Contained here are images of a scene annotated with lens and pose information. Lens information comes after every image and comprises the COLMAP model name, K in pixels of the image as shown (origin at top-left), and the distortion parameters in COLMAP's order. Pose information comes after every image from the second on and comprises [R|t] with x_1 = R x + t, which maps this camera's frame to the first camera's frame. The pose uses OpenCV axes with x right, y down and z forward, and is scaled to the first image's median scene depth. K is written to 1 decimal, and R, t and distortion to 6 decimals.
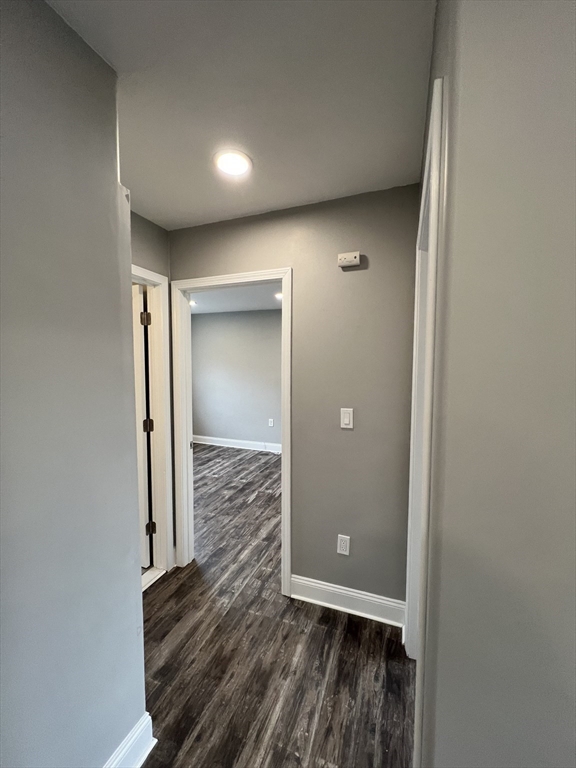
lens RADIAL K [[305.7, 0, 288.0], [0, 305.7, 384.0], [0, 0, 1]] dist [-0.001197, 0.000185]
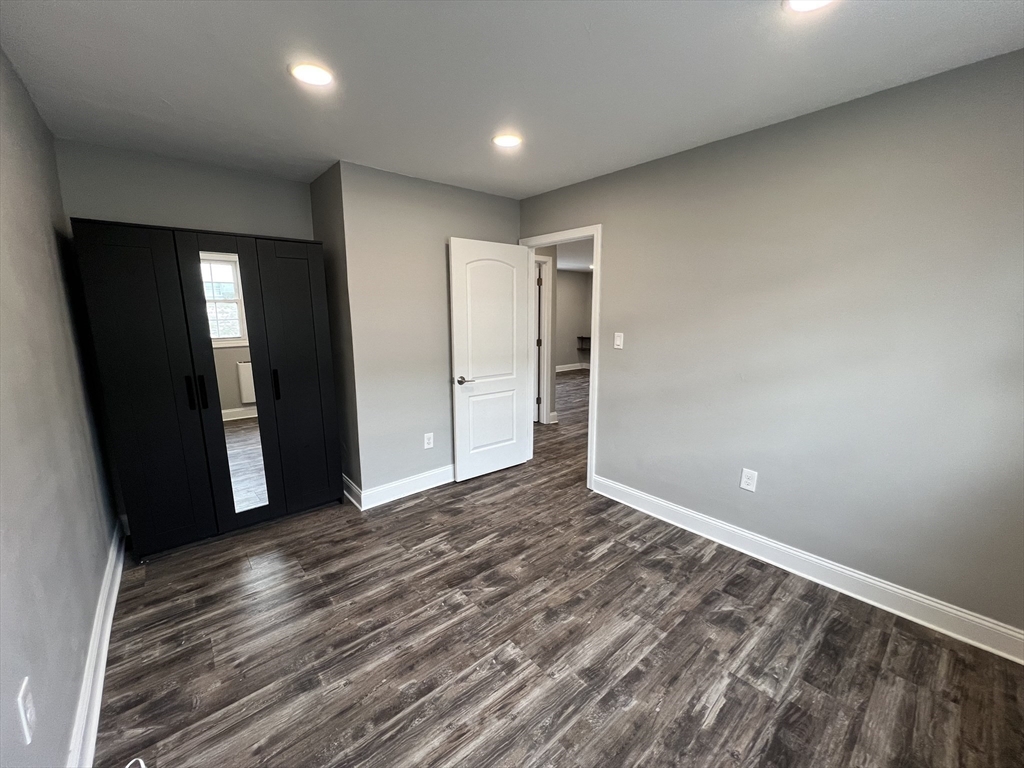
lens RADIAL K [[407.6, 0, 511.3], [0, 407.6, 382.4], [0, 0, 1]] dist [-0.001197, 0.000185]
pose [[-0.875947, -0.083692, 0.475093, -0.431123], [0.028250, 0.974247, 0.223708, -0.072245], [-0.481580, 0.209378, -0.851024, 1.348549]]
